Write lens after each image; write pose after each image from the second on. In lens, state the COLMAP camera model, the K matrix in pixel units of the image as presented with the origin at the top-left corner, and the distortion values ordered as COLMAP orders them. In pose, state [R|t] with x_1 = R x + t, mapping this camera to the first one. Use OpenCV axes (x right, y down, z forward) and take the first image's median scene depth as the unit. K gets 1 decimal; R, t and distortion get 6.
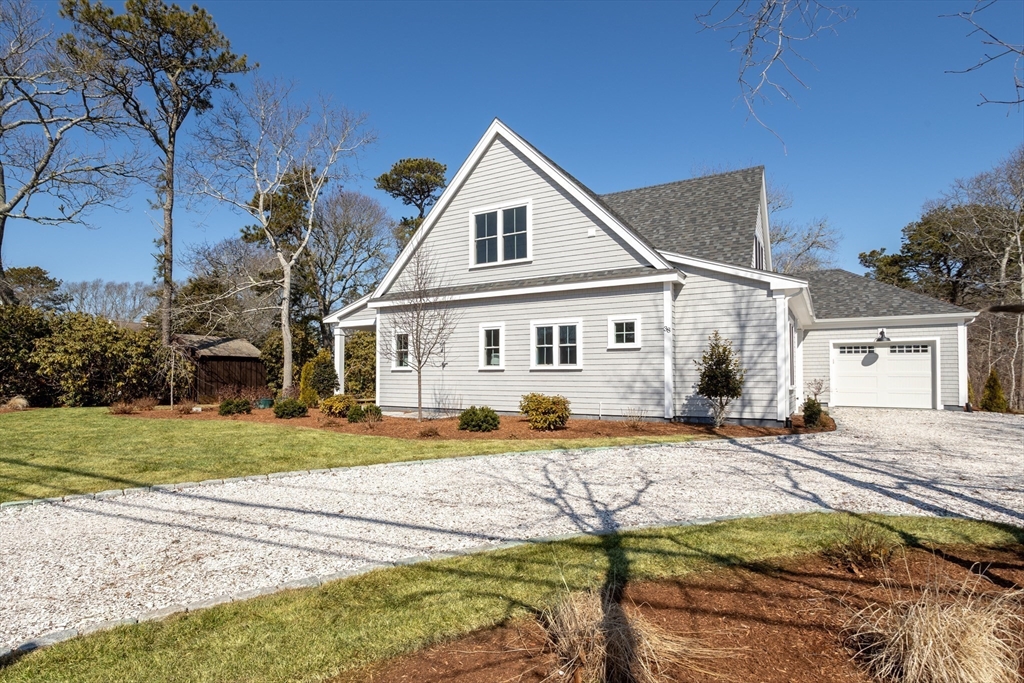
lens RADIAL K [[562.1, 0, 505.1], [0, 562.1, 342.6], [0, 0, 1]] dist [-0.017742, -0.000123]
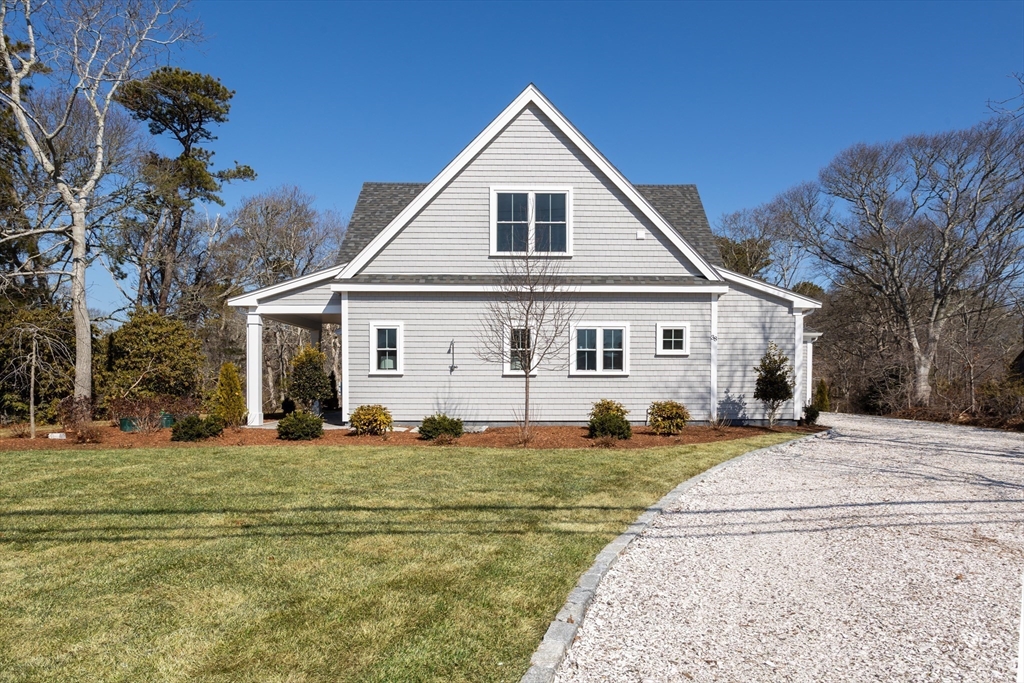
lens RADIAL K [[673.3, 0, 521.1], [0, 673.3, 385.3], [0, 0, 1]] dist [0.000808, -0.000448]
pose [[0.828737, 0.000234, 0.559638, -0.650973], [-0.032922, 0.998289, 0.048334, 0.014235], [-0.558669, -0.058481, 0.827326, 0.131366]]
